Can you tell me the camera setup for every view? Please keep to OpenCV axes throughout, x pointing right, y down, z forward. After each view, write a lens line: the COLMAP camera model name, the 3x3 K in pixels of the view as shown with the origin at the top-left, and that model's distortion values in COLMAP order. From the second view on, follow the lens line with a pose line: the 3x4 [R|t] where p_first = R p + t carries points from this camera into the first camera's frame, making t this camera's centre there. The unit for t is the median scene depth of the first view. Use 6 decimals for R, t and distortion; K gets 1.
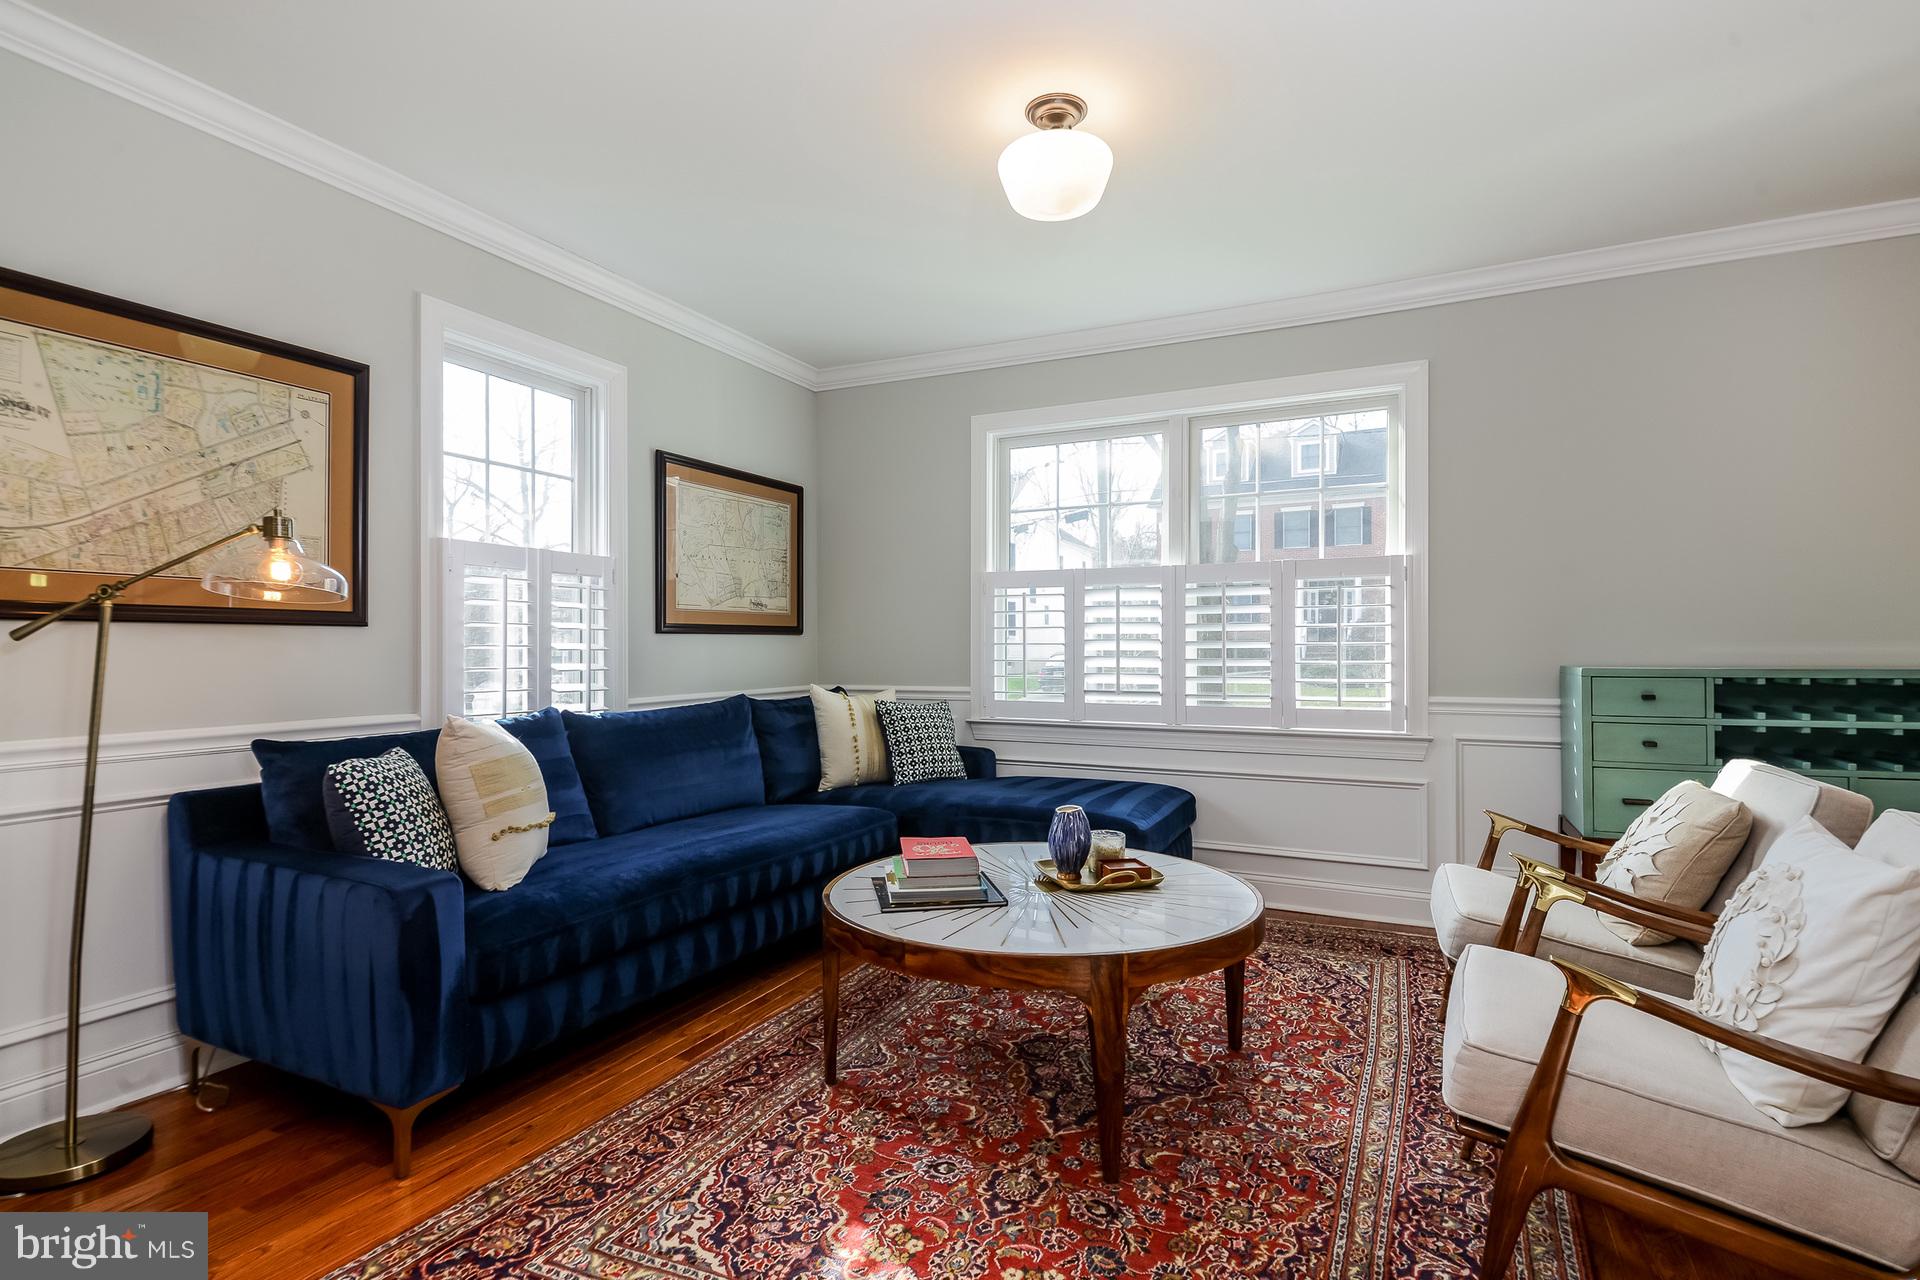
lens RADIAL K [[929.8, 0, 966.6], [0, 929.8, 645.5], [0, 0, 1]] dist [0.044957, -0.037284]
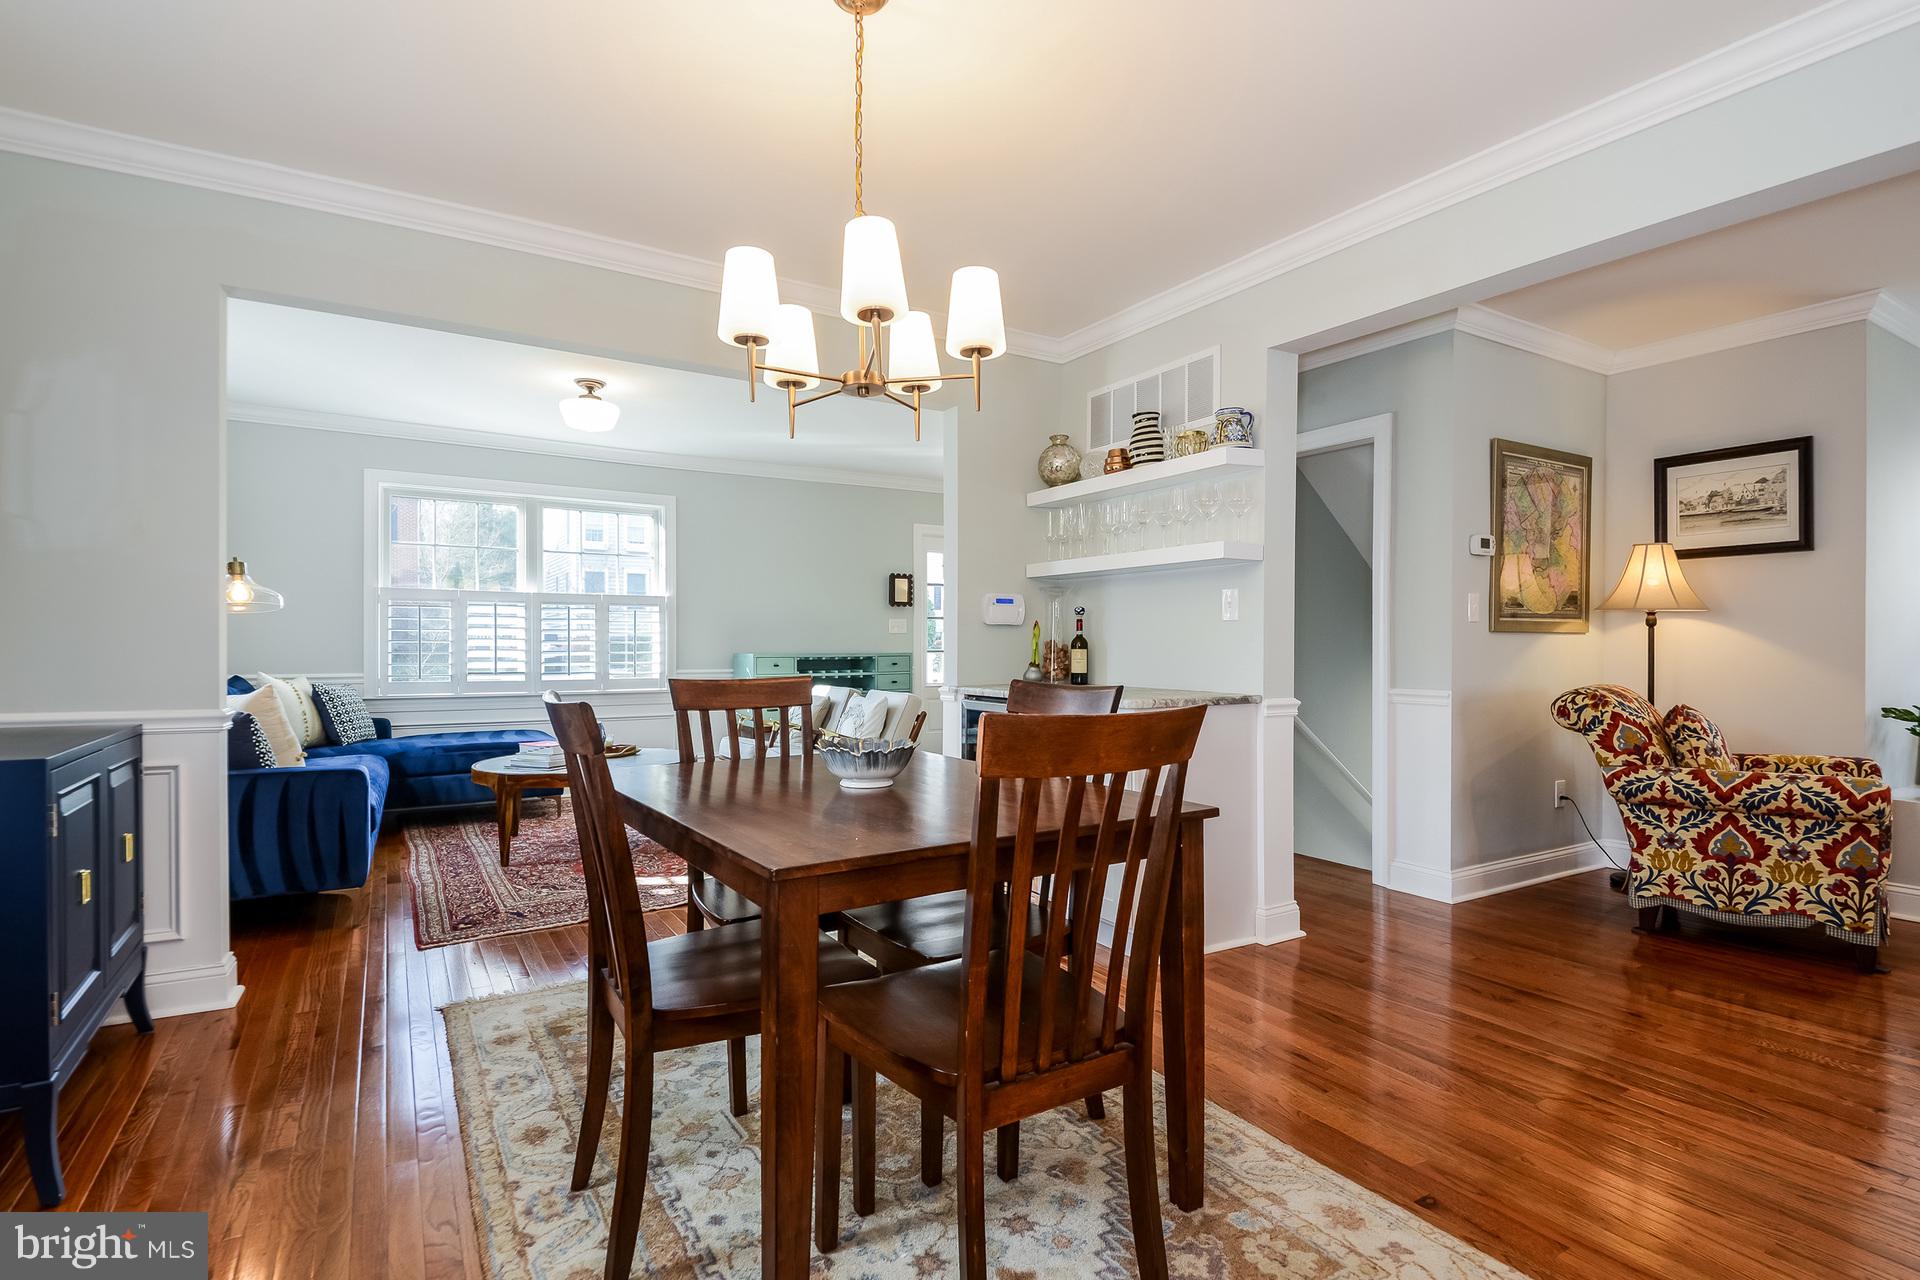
lens RADIAL K [[929.8, 0, 966.6], [0, 929.8, 645.5], [0, 0, 1]] dist [0.044957, -0.037284]
pose [[0.538641, 0.002558, 0.842532, -0.721954], [-0.001815, 0.999997, -0.001876, 0.006324], [-0.842533, -0.000519, 0.538644, -0.485500]]
